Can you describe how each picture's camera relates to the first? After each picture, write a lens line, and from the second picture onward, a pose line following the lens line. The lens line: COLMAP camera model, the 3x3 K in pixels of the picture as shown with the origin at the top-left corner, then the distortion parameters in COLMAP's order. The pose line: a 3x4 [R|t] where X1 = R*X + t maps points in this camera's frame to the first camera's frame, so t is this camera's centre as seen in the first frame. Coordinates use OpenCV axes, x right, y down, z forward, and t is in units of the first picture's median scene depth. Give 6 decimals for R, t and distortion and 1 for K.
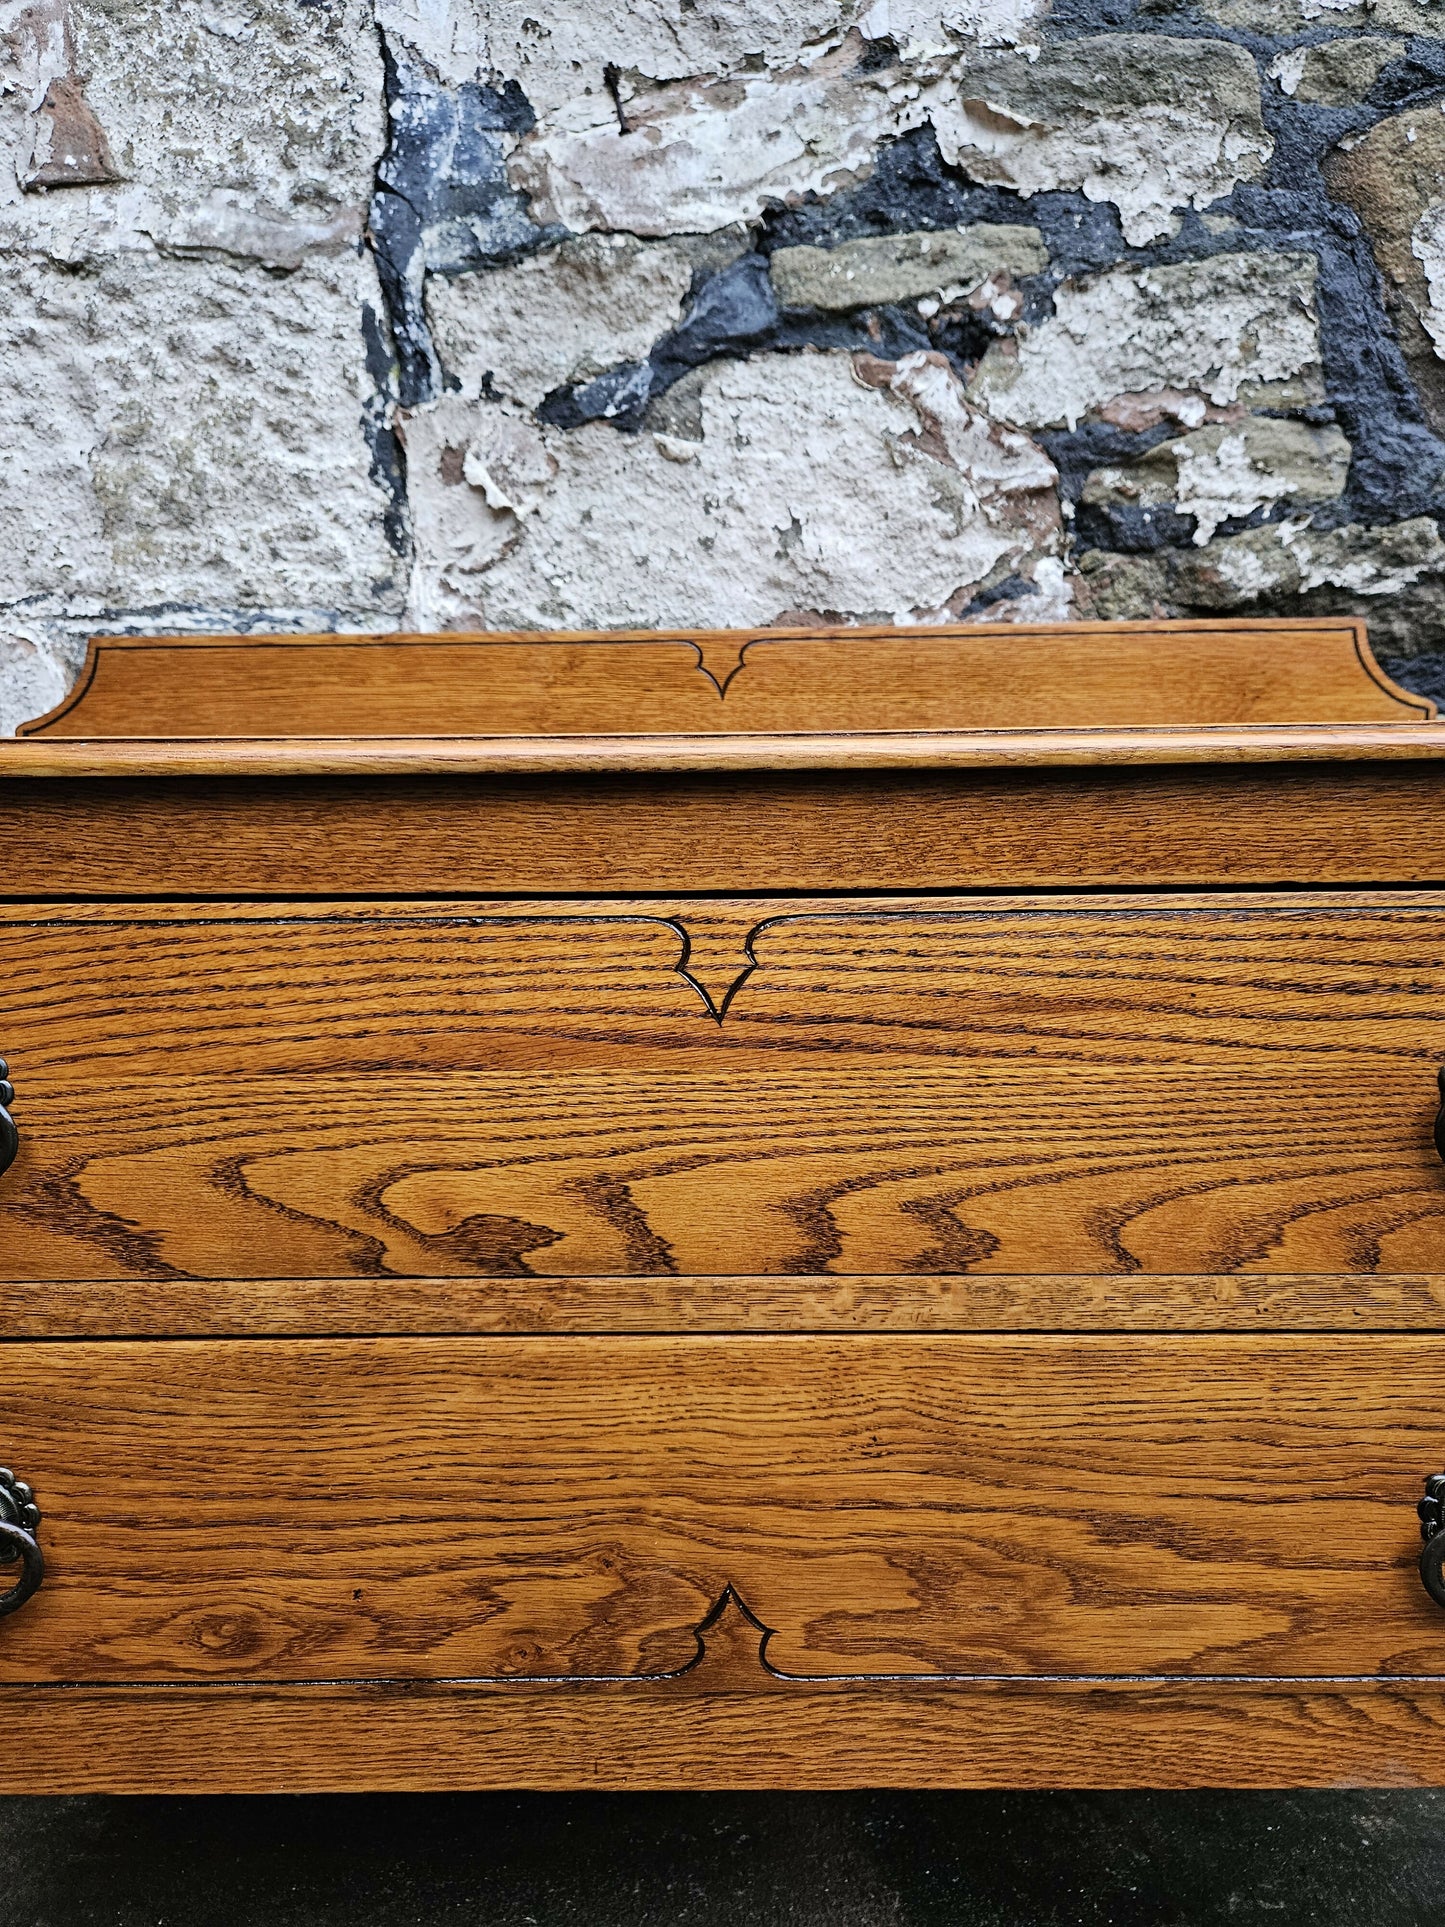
lens RADIAL K [[1294.7, 0, 717.6], [0, 1294.7, 971.7], [0, 0, 1]] dist [0.055984, -0.046763]
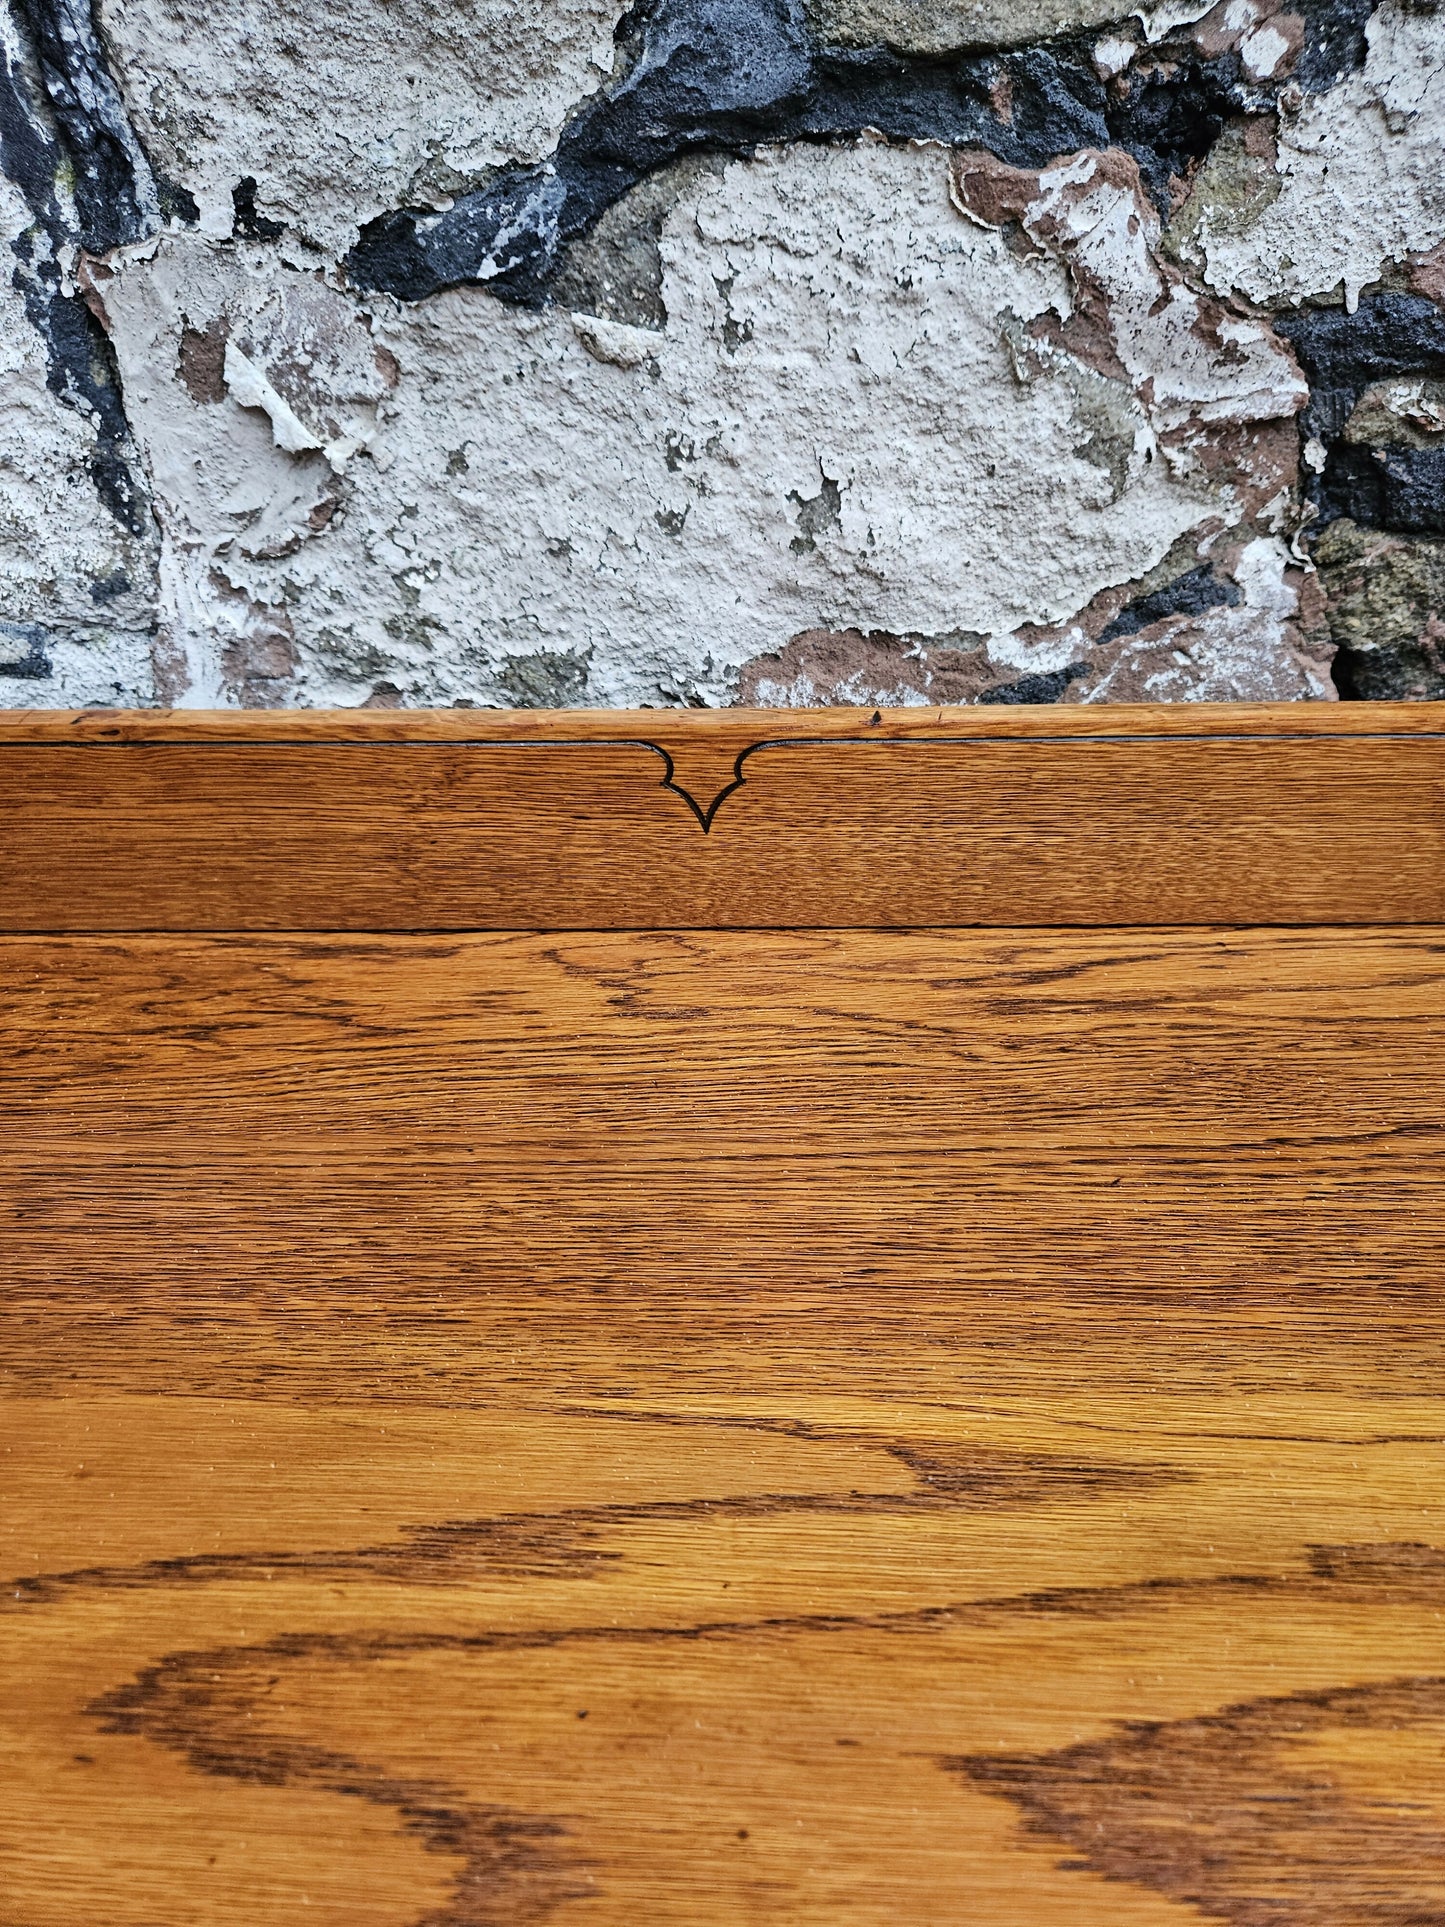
lens RADIAL K [[1302.6, 0, 711.4], [0, 1302.6, 943.1], [0, 0, 1]] dist [0.059674, -0.052454]
pose [[0.999947, 0.005082, 0.008962, 0.004978], [-0.008021, 0.929964, 0.367564, -0.372829], [-0.006467, -0.367616, 0.929955, 0.404722]]
